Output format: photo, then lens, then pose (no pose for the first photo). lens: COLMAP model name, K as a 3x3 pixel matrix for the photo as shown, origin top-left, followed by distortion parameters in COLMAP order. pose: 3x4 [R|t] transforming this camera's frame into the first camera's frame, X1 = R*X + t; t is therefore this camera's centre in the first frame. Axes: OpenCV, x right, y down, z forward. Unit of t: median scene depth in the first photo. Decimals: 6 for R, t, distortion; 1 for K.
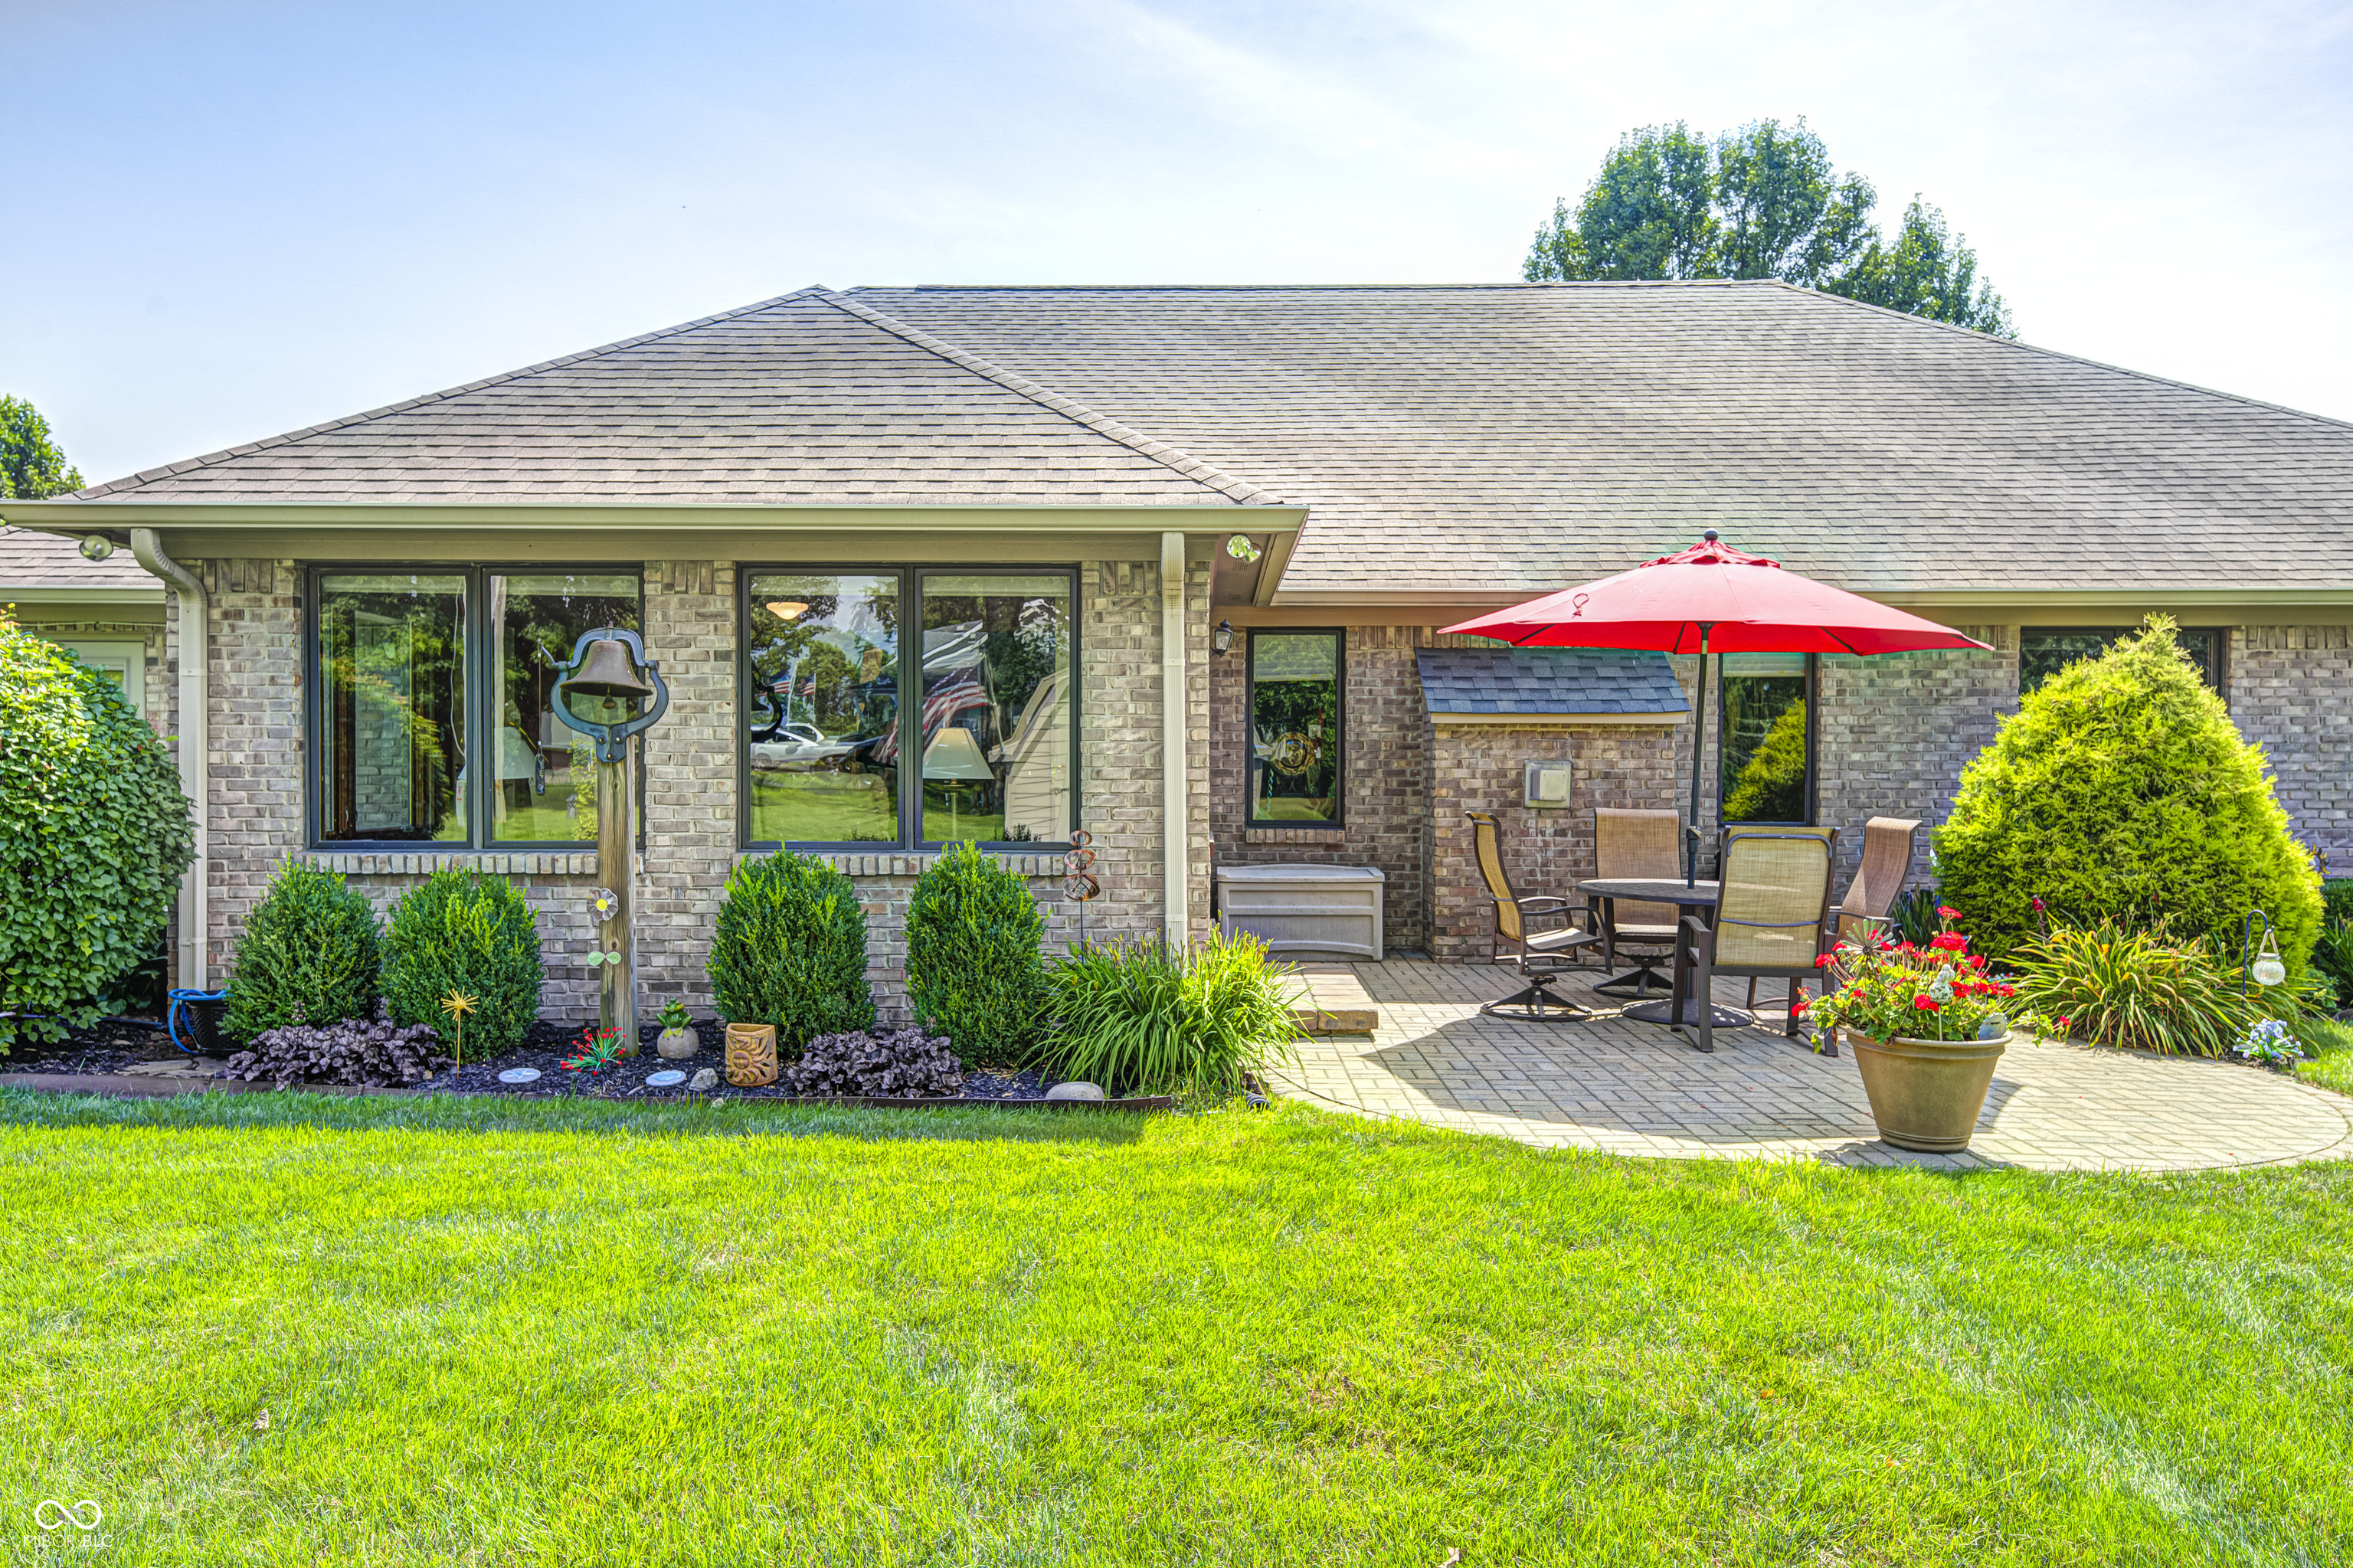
lens RADIAL K [[1530.9, 0, 1177.6], [0, 1530.9, 777.1], [0, 0, 1]] dist [0.020931, 0.005683]
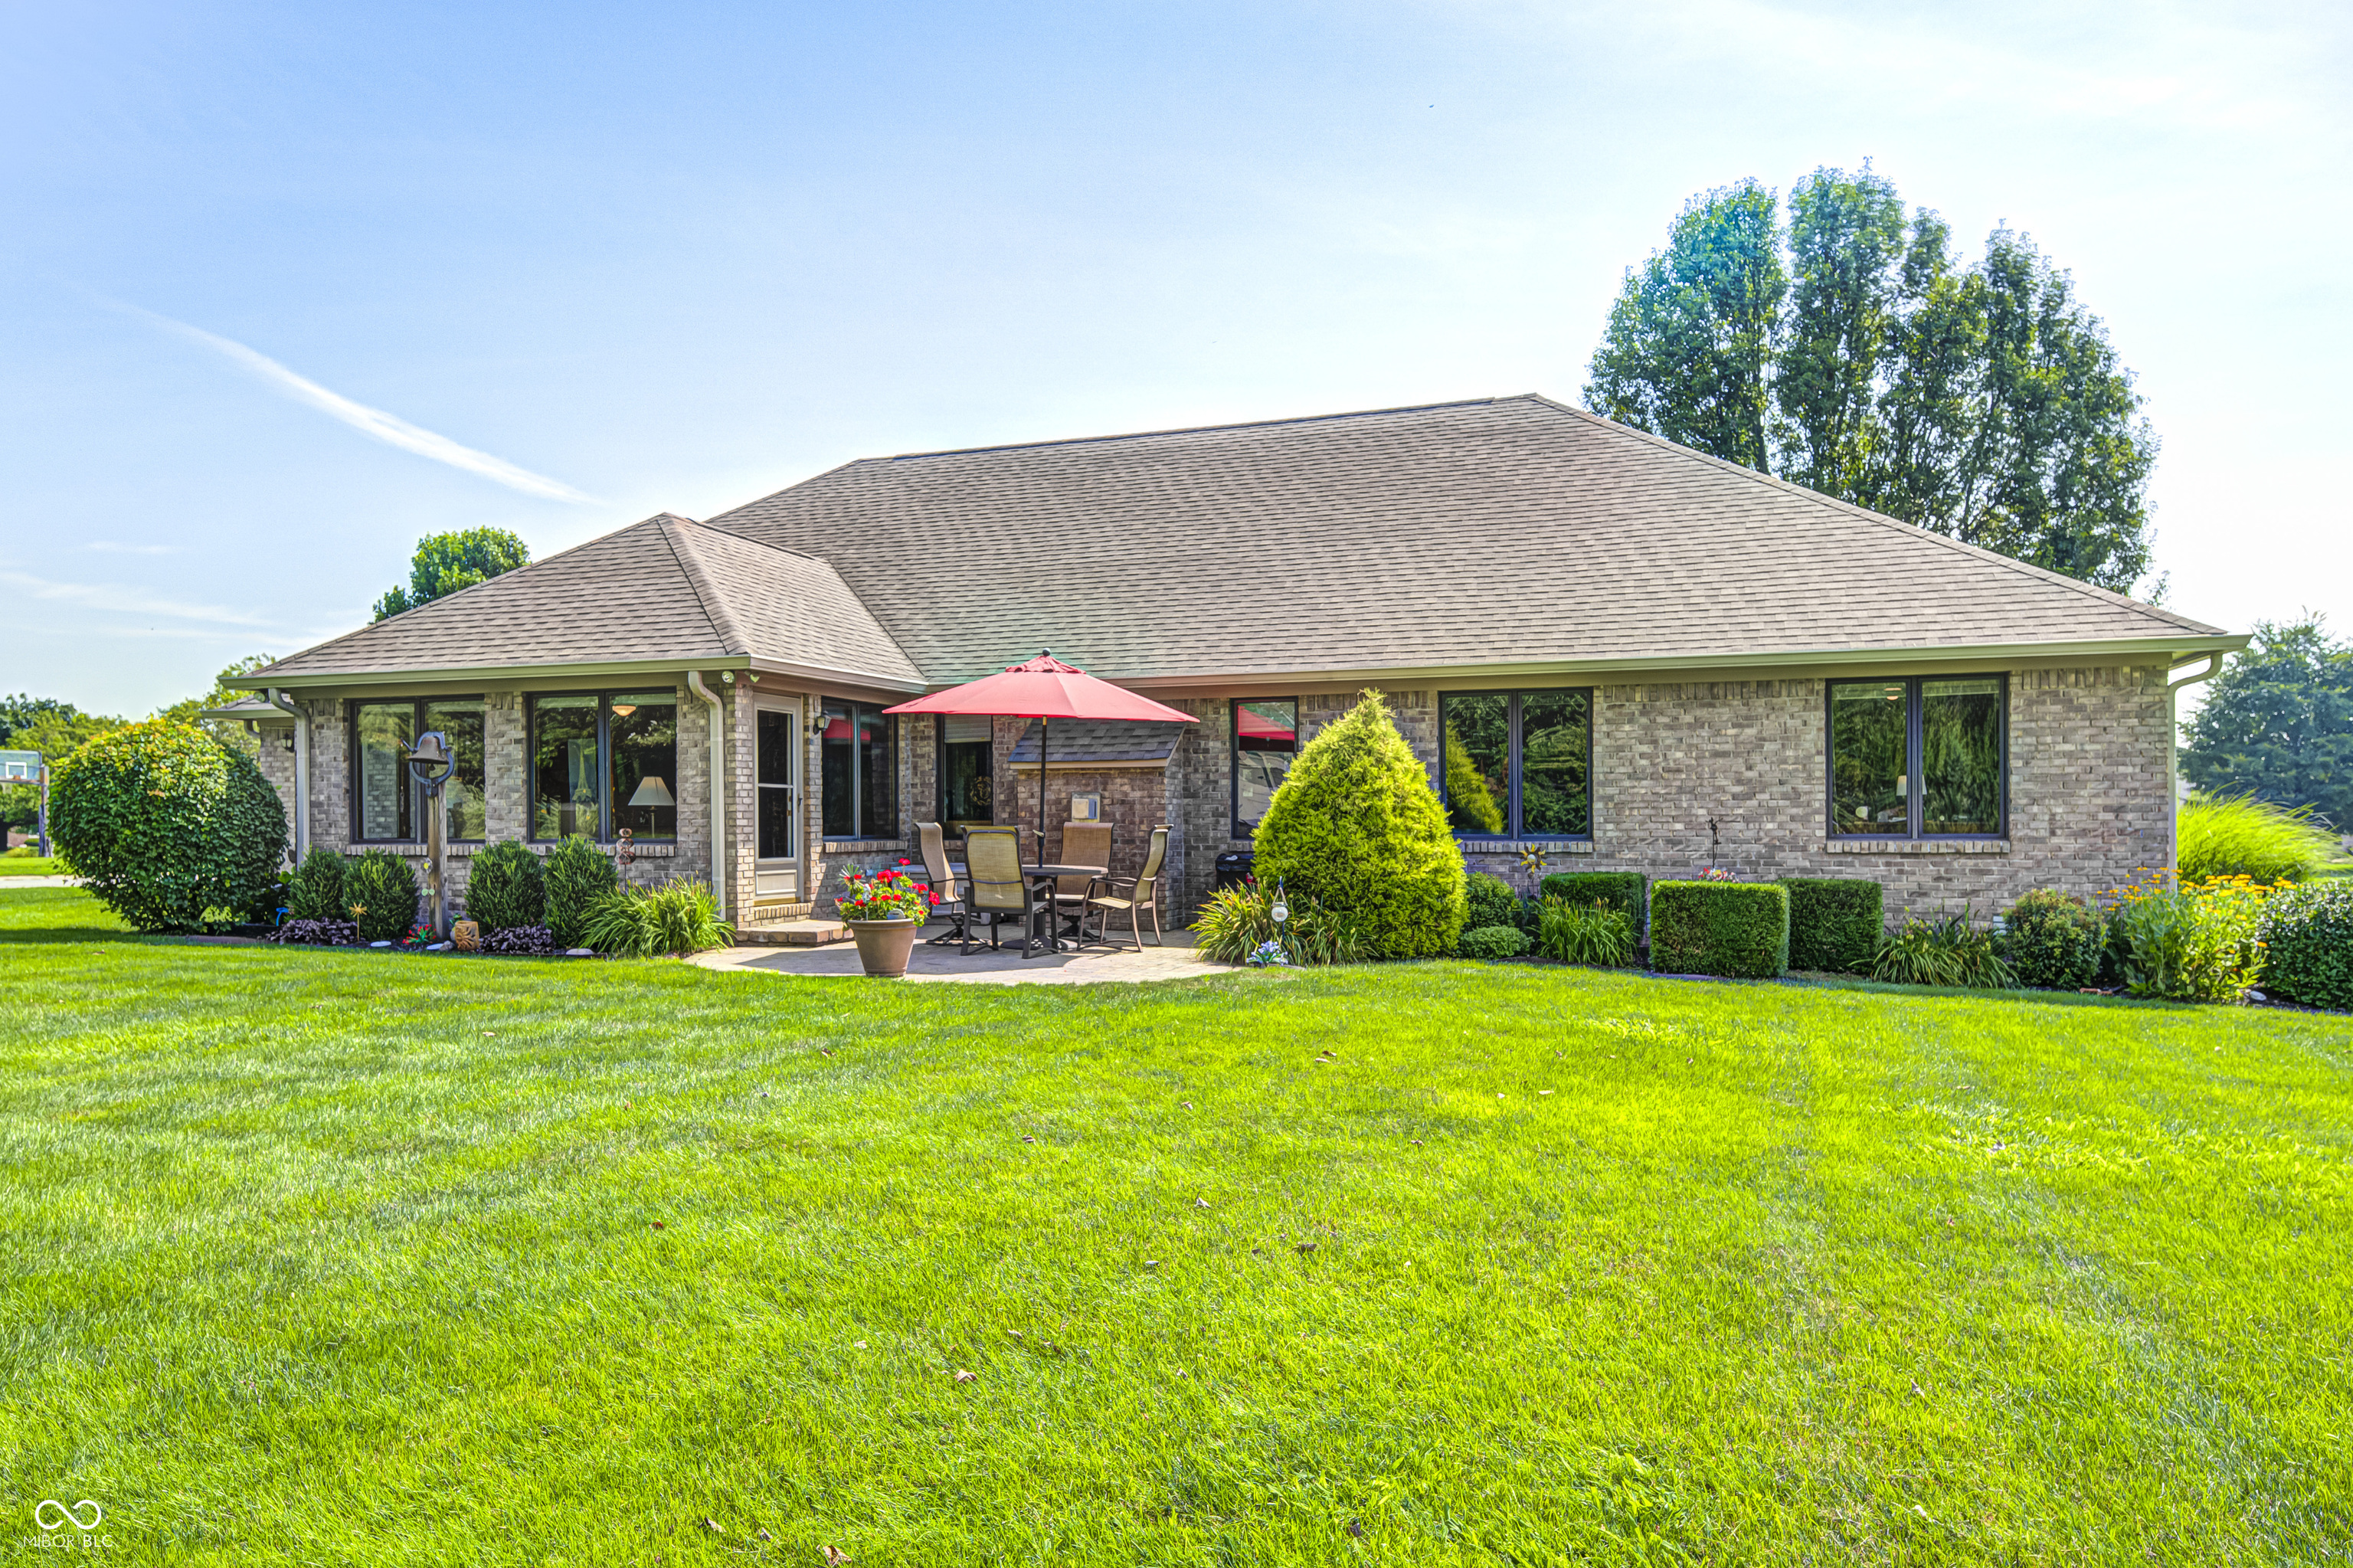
lens RADIAL K [[1747.6, 0, 1175.5], [0, 1747.6, 791.6], [0, 0, 1]] dist [0.014898, 0.003367]
pose [[0.941221, -0.013129, -0.337537, 1.001753], [0.005132, 0.999685, -0.024573, 0.034120], [0.337753, 0.021397, 0.940991, -0.641003]]
